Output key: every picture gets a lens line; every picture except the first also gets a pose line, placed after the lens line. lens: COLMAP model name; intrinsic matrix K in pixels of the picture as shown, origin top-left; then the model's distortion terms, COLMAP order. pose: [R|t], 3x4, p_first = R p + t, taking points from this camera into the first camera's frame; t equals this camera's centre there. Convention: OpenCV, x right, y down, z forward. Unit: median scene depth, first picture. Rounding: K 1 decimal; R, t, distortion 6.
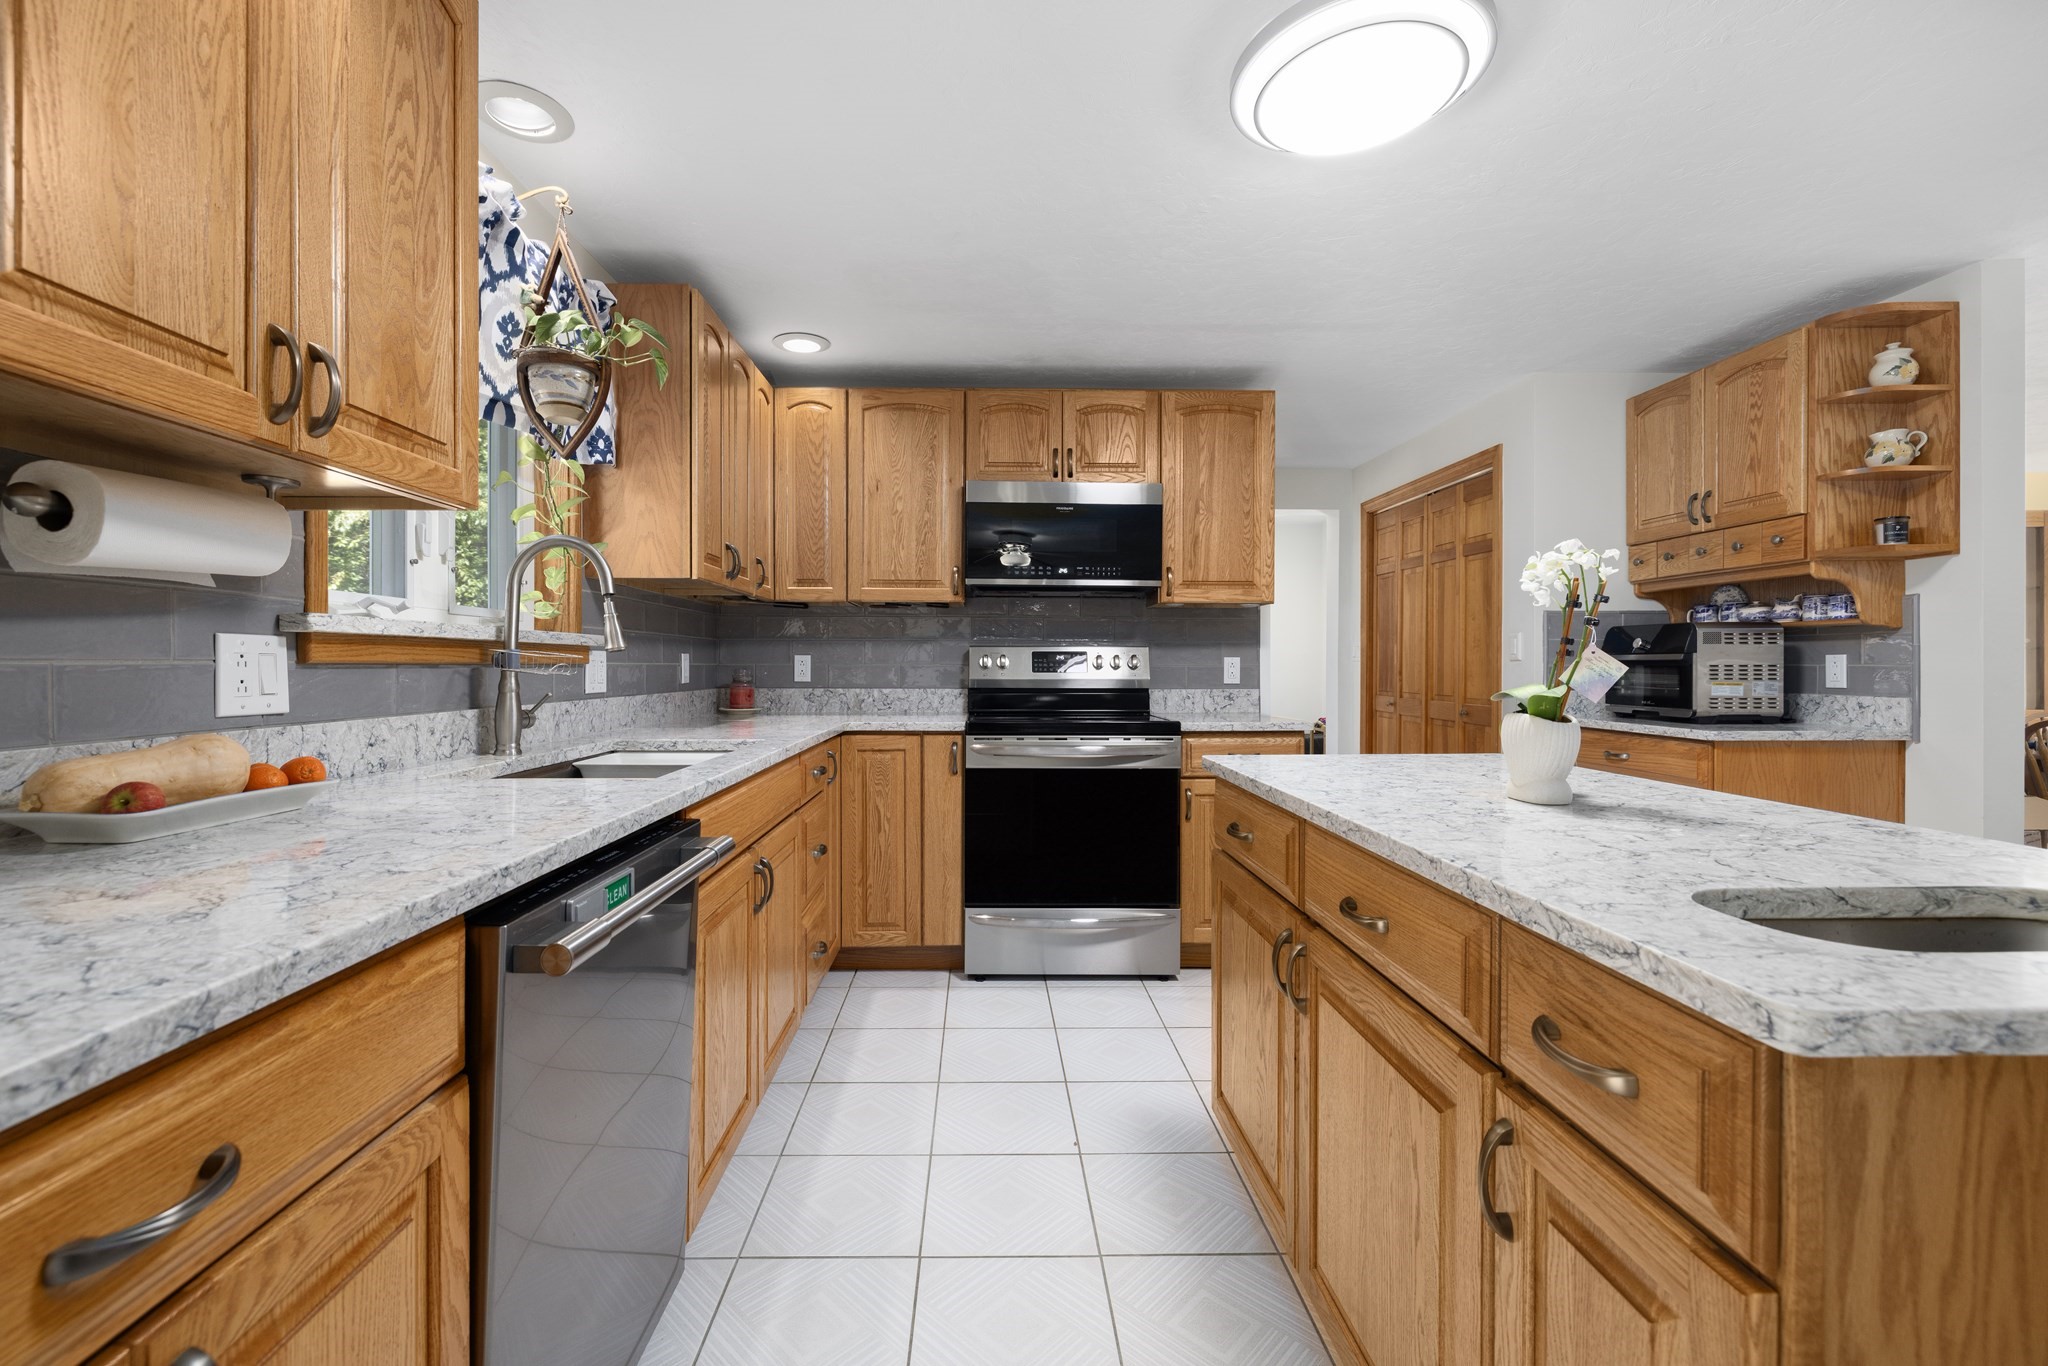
lens RADIAL K [[877.8, 0, 1019.0], [0, 877.8, 670.0], [0, 0, 1]] dist [0.001324, -0.000304]
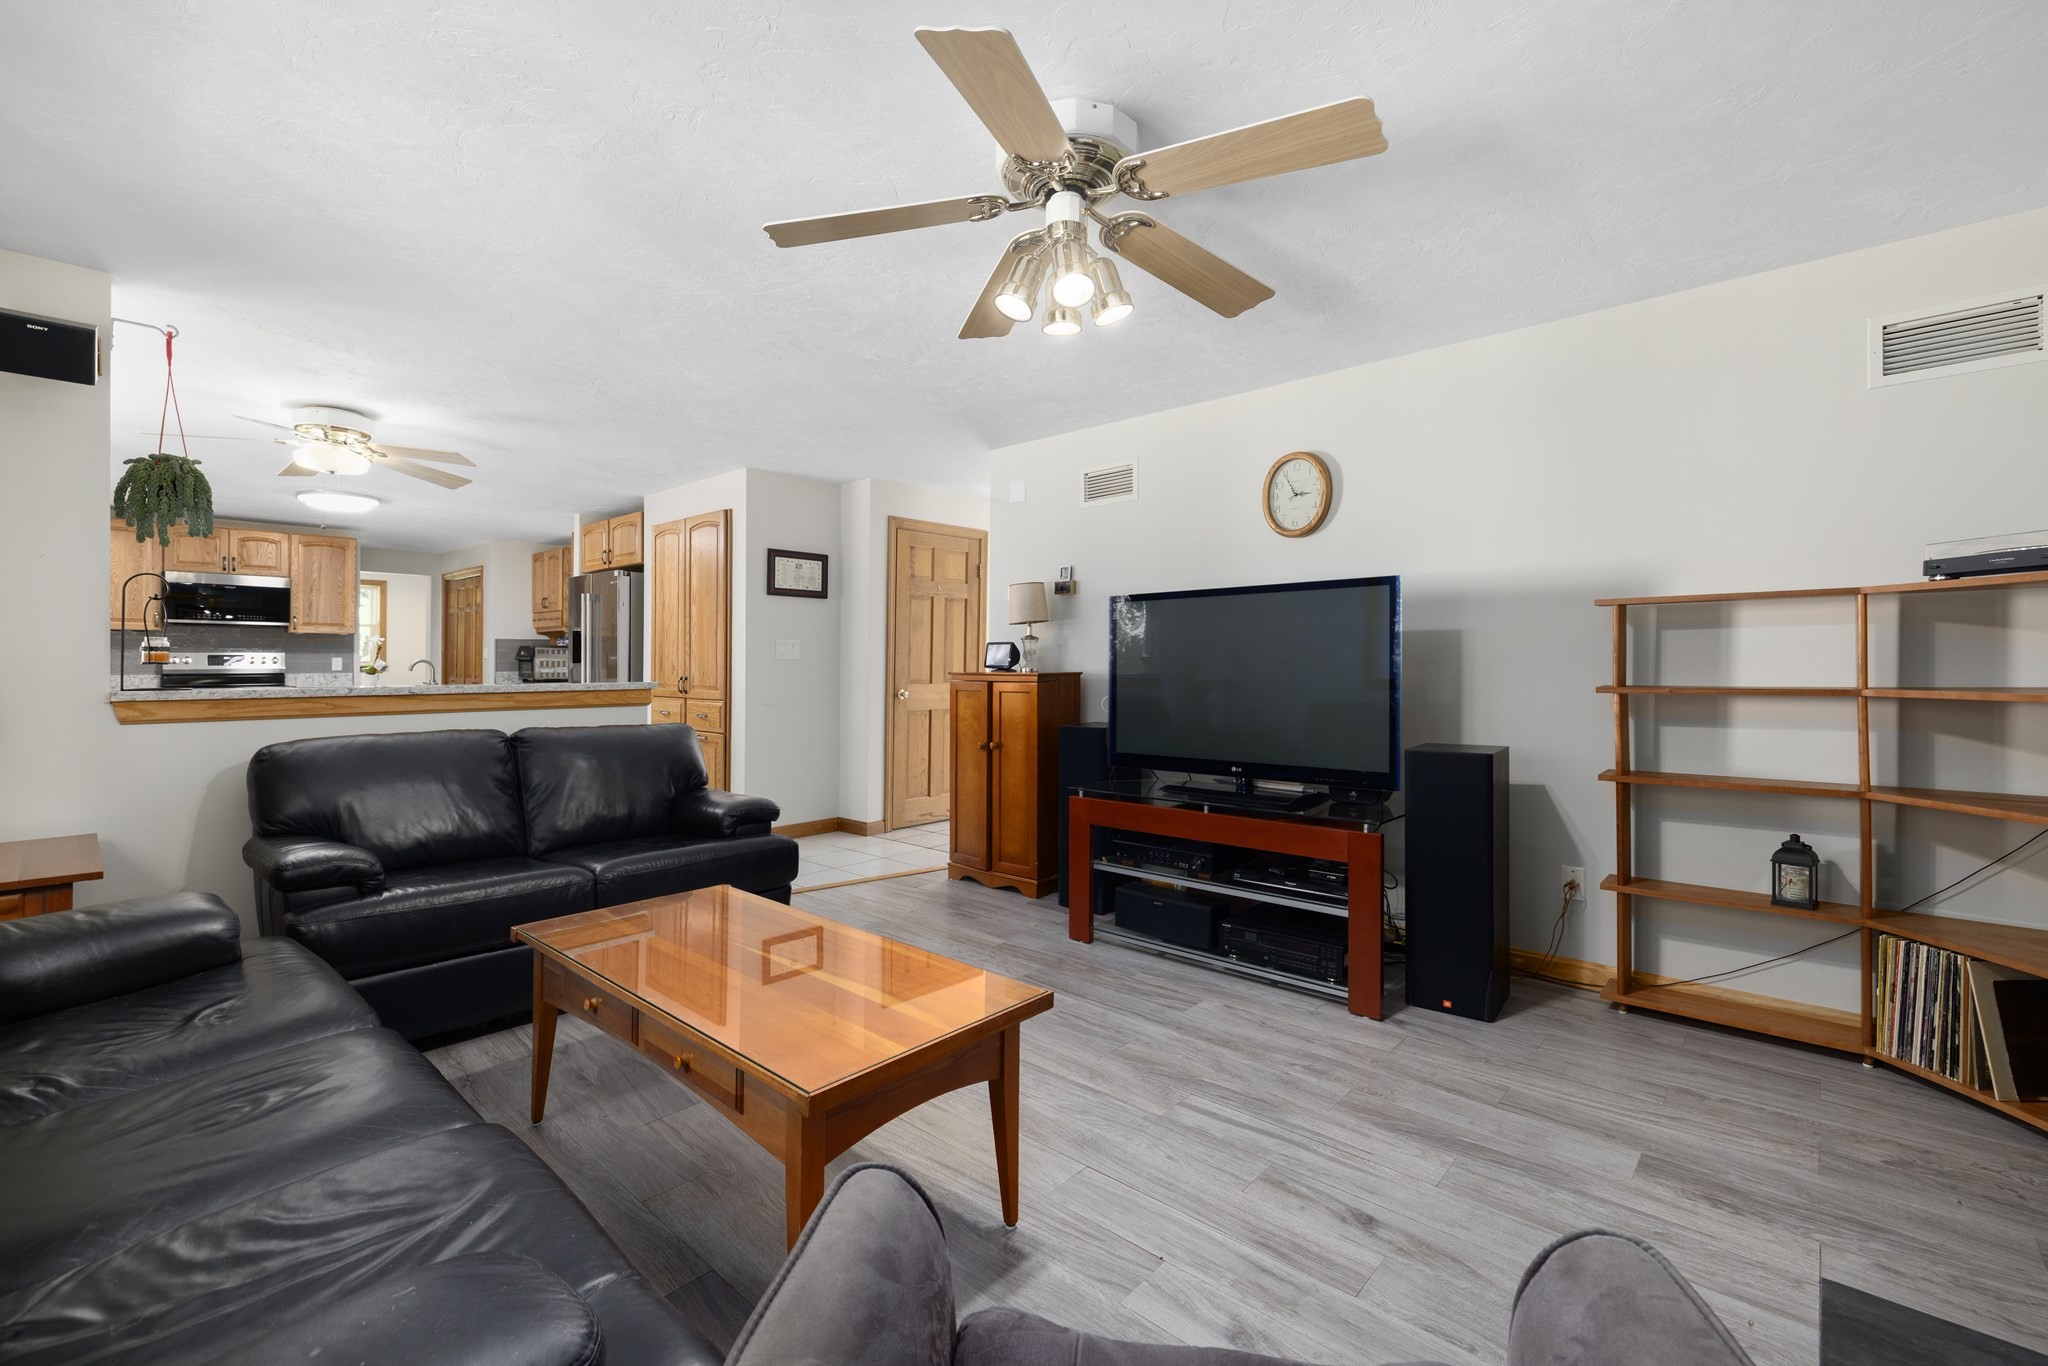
lens RADIAL K [[877.8, 0, 1017.0], [0, 877.8, 661.0], [0, 0, 1]] dist [0.001324, -0.000304]
pose [[0.707430, -0.001452, 0.706782, -0.100022], [0.005940, 0.999975, -0.003891, 0.012026], [-0.706758, 0.006951, 0.707421, -1.766444]]
